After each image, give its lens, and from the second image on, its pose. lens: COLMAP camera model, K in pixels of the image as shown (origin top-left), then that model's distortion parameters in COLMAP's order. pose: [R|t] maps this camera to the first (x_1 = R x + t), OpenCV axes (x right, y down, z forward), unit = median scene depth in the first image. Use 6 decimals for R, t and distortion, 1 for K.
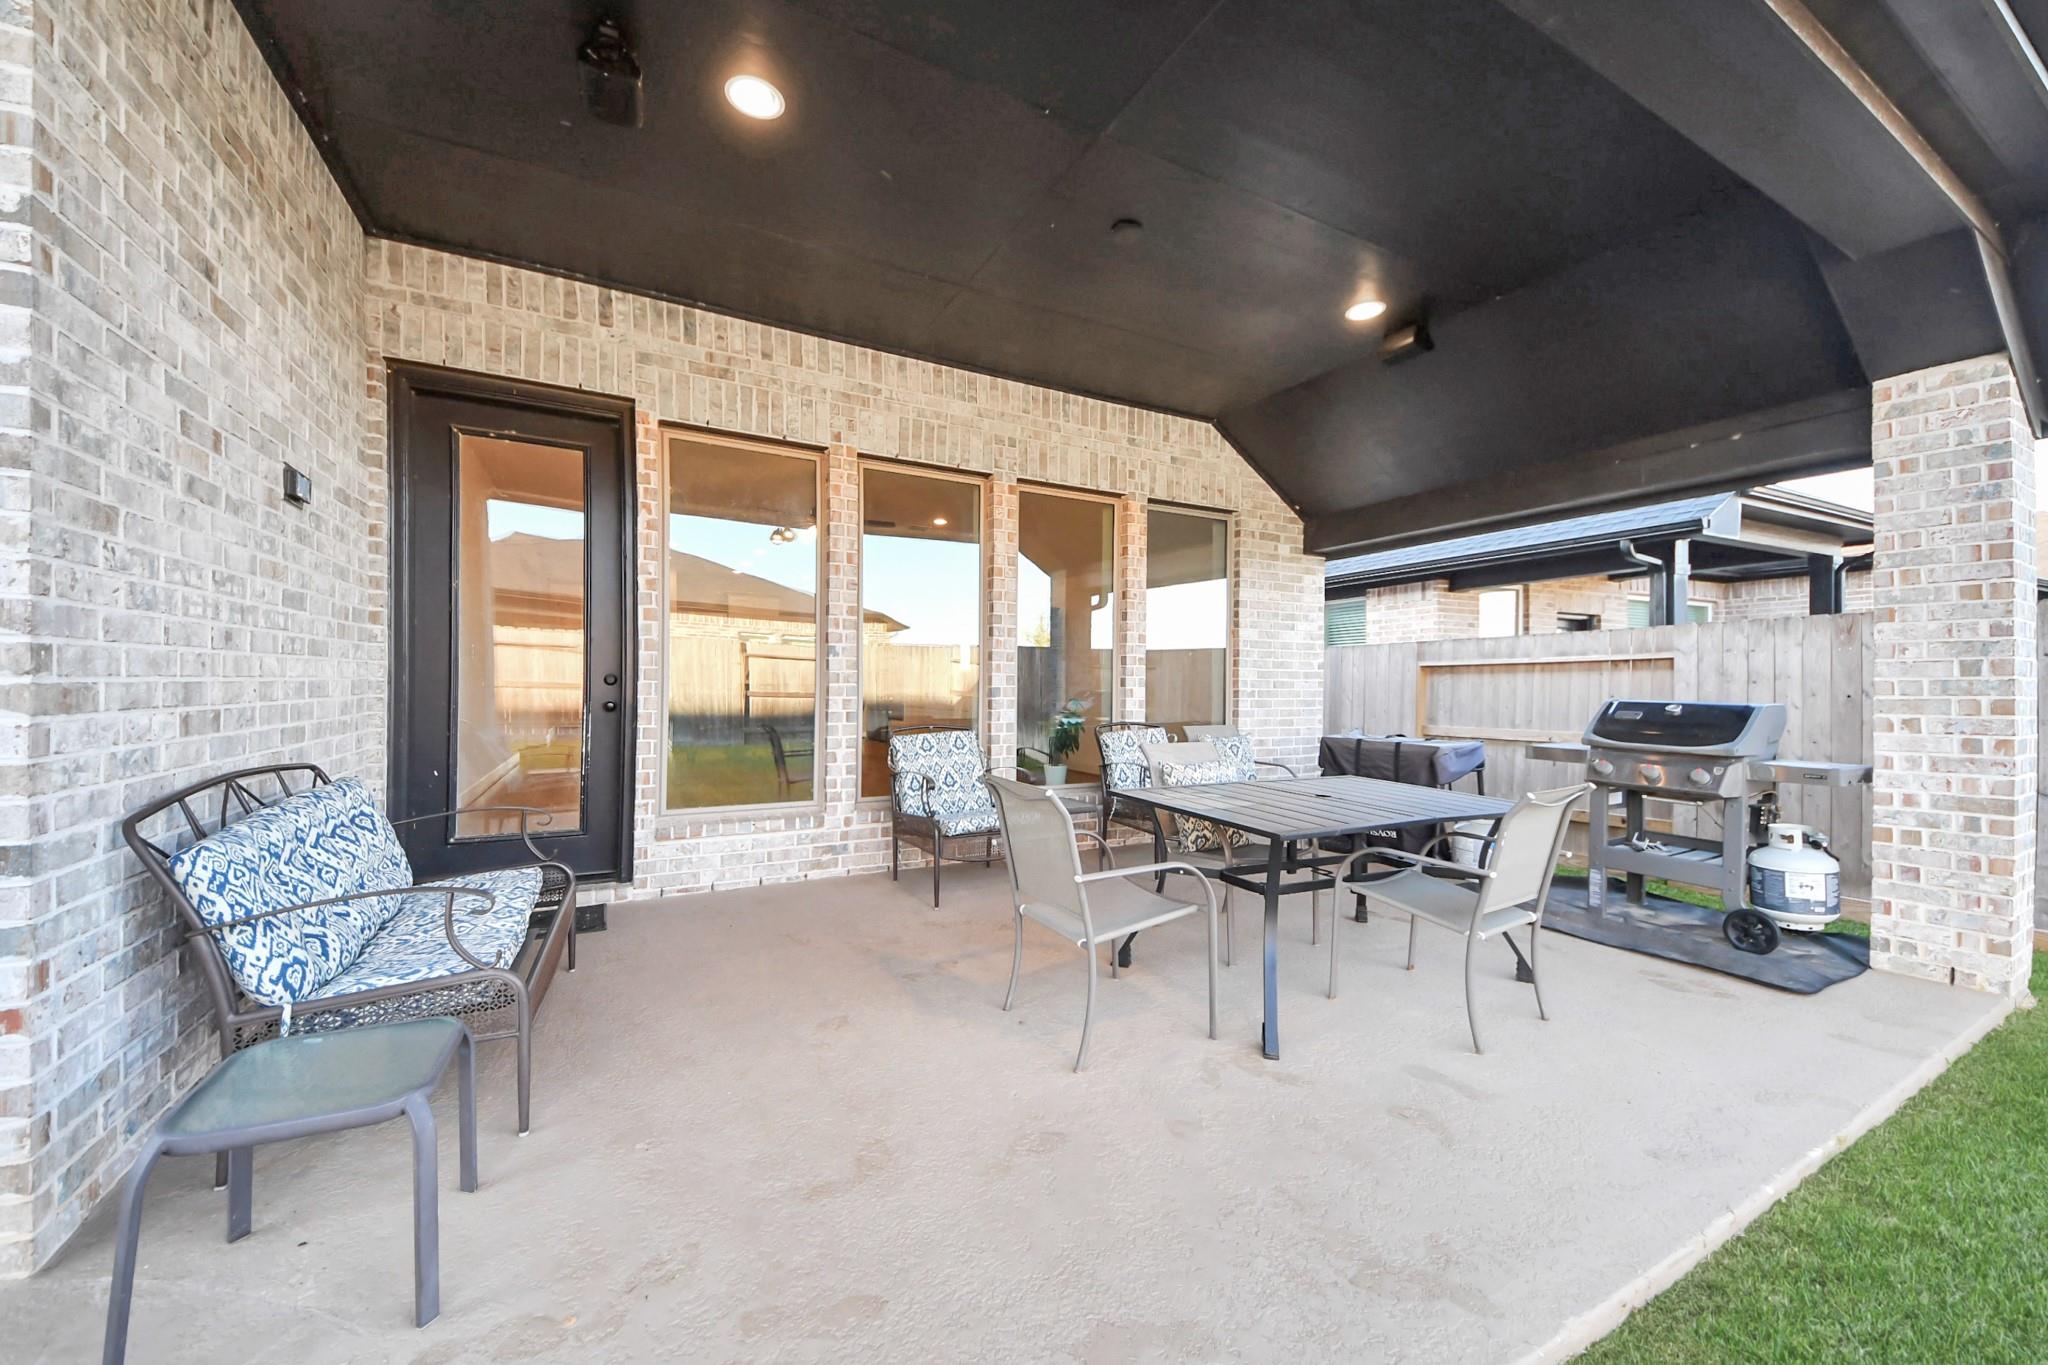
lens RADIAL K [[760.2, 0, 1024.0], [0, 760.2, 682.5], [0, 0, 1]] dist [0.000356, -0.000076]
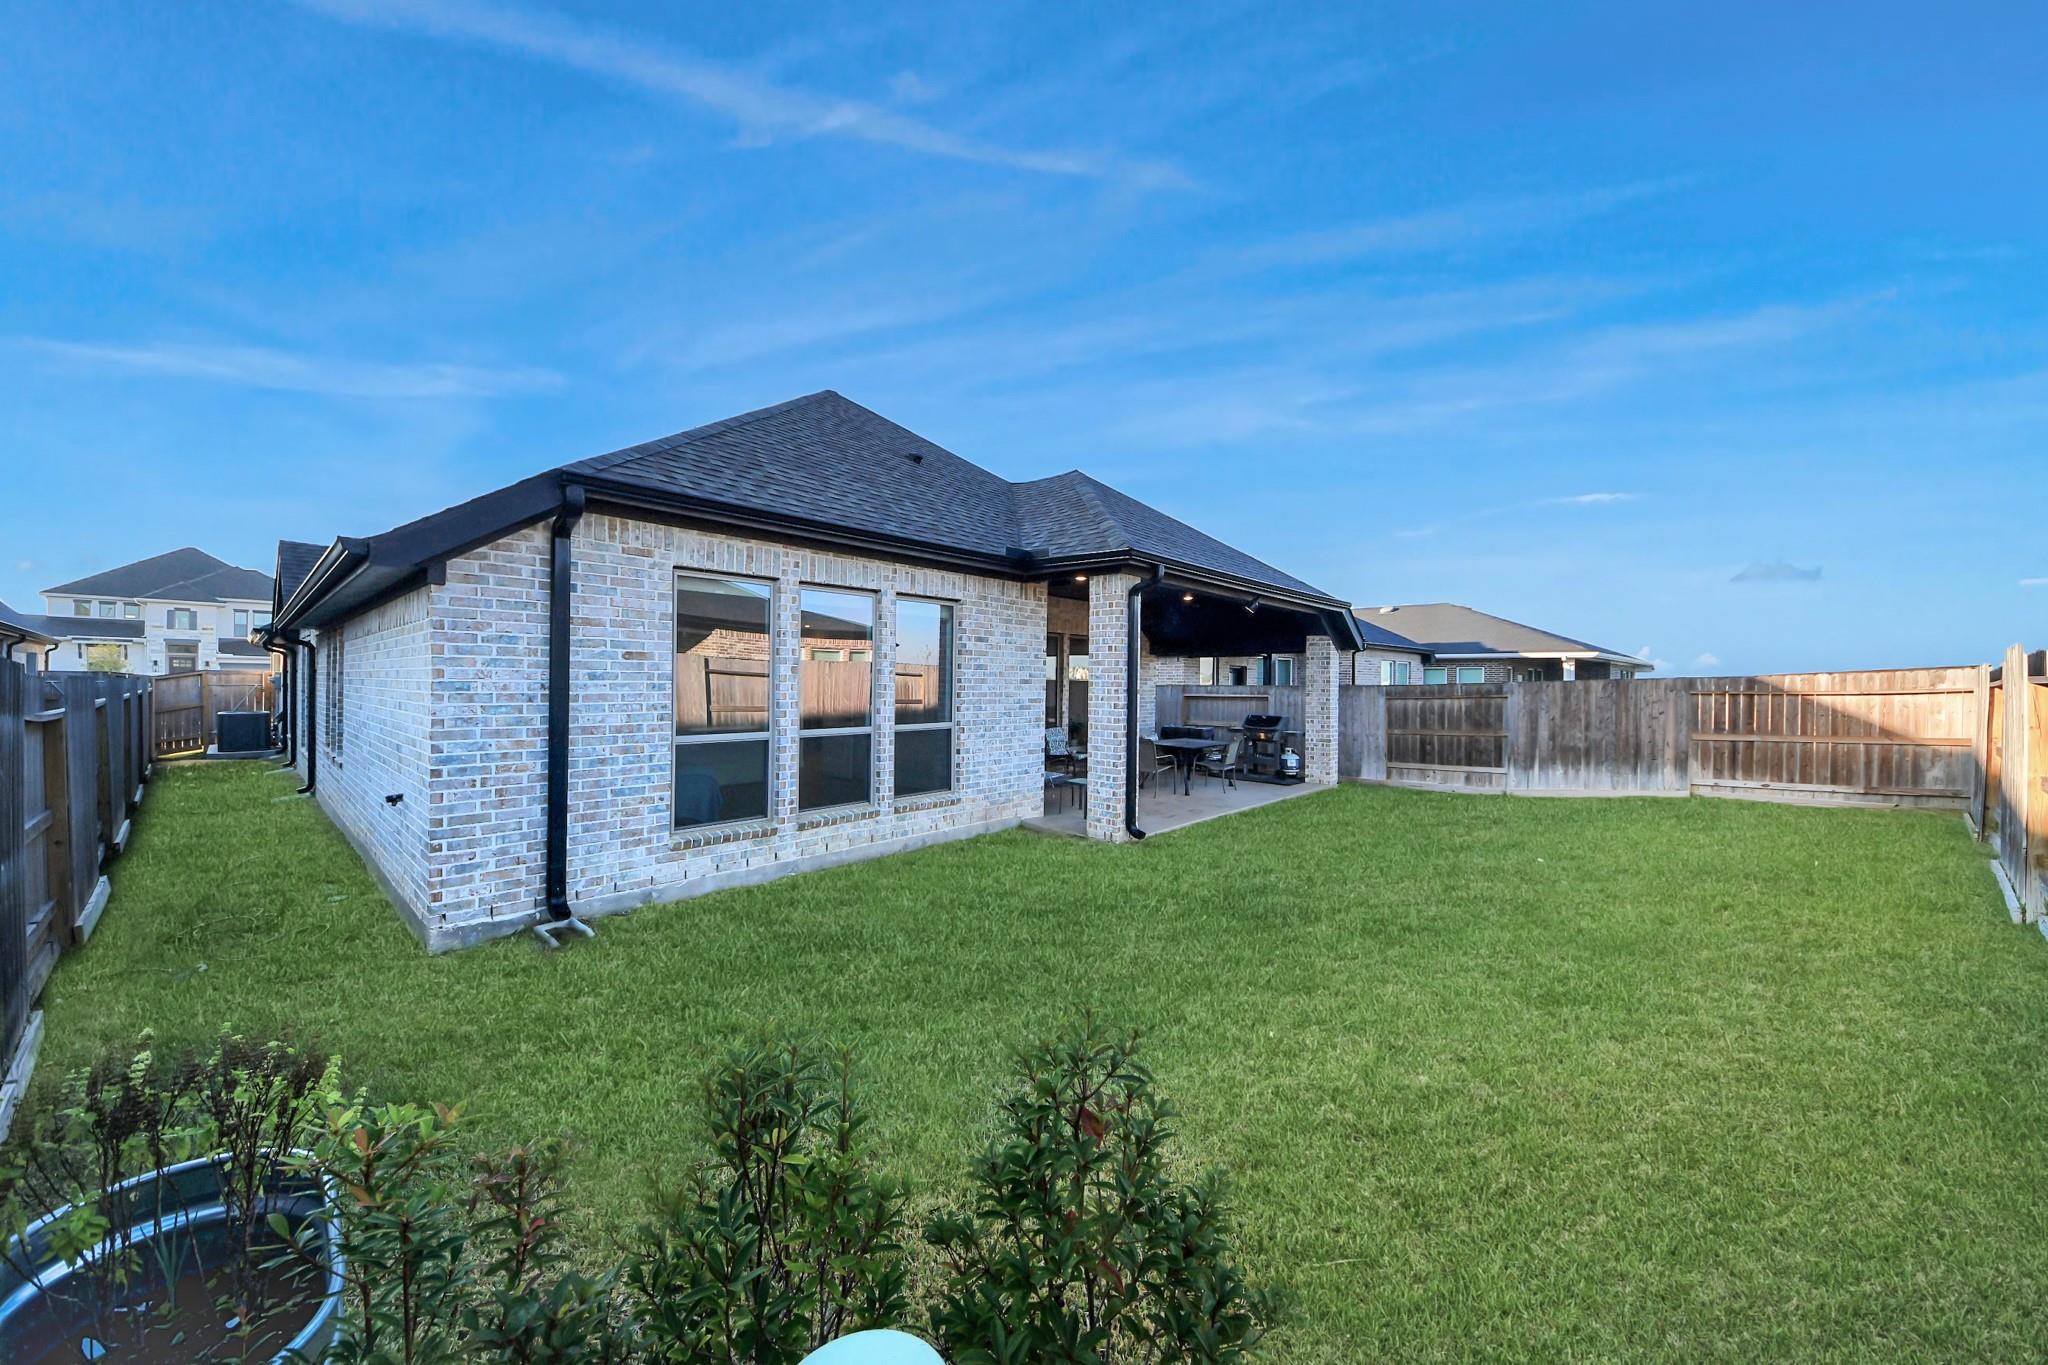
lens RADIAL K [[707.1, 0, 1024.0], [0, 707.1, 682.5], [0, 0, 1]] dist [0.000120, -0.000028]
pose [[0.940647, 0.001922, 0.339380, -1.079948], [-0.004421, 0.999969, 0.006590, -0.116591], [-0.339357, -0.007700, 0.940626, -1.408194]]
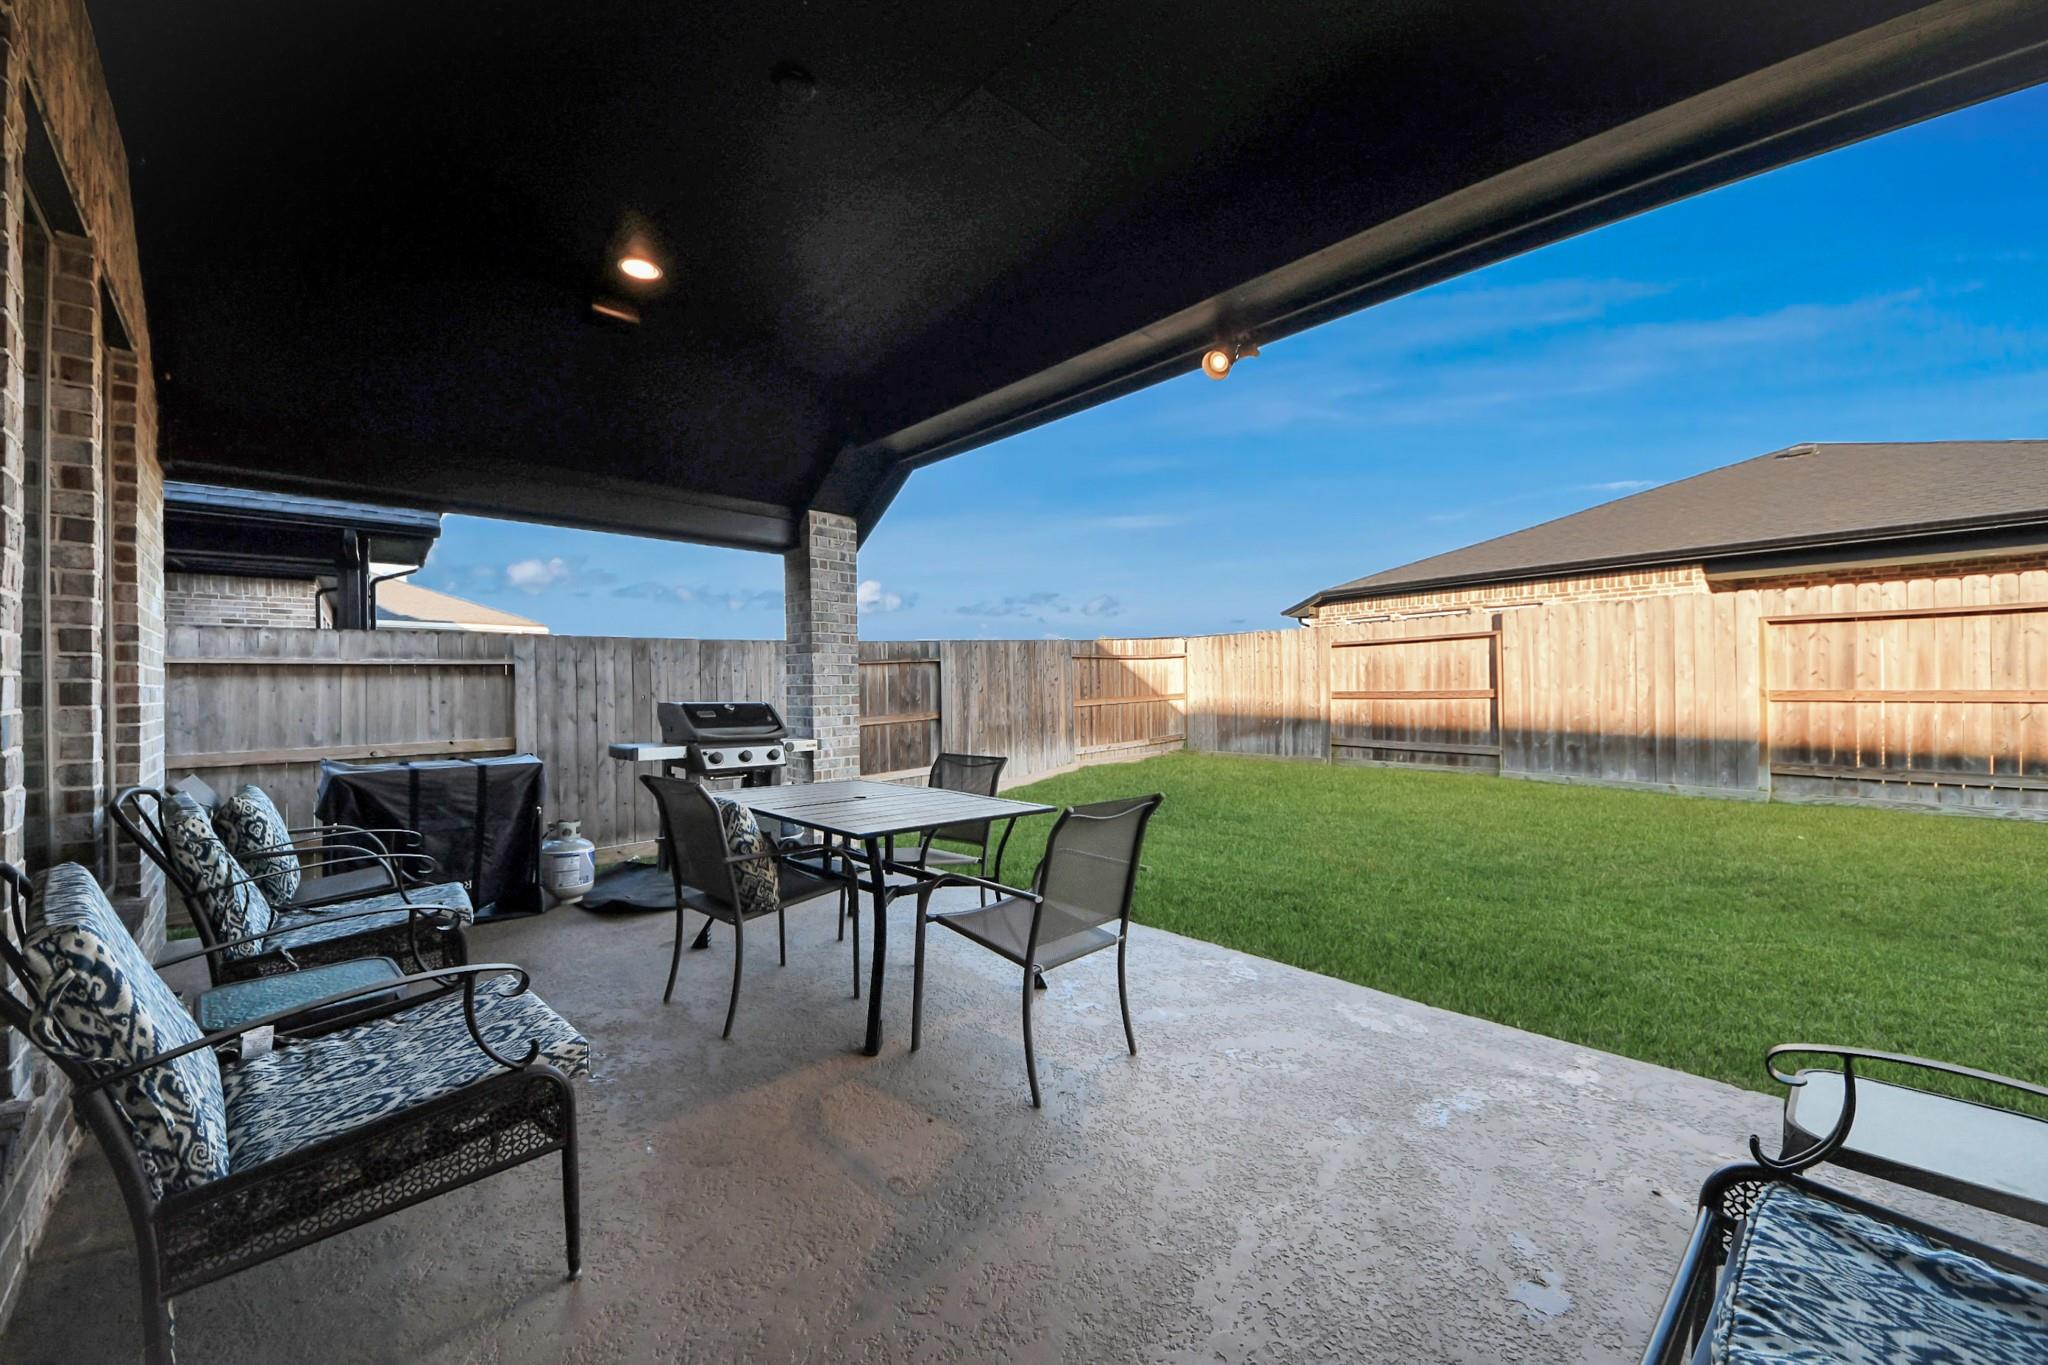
lens RADIAL K [[760.2, 0, 1024.0], [0, 760.2, 682.5], [0, 0, 1]] dist [0.000356, -0.000076]
pose [[-0.275704, -0.001480, 0.961241, -0.442272], [0.002087, 0.999996, 0.002138, -0.009287], [-0.961240, 0.002596, -0.275700, 0.692511]]
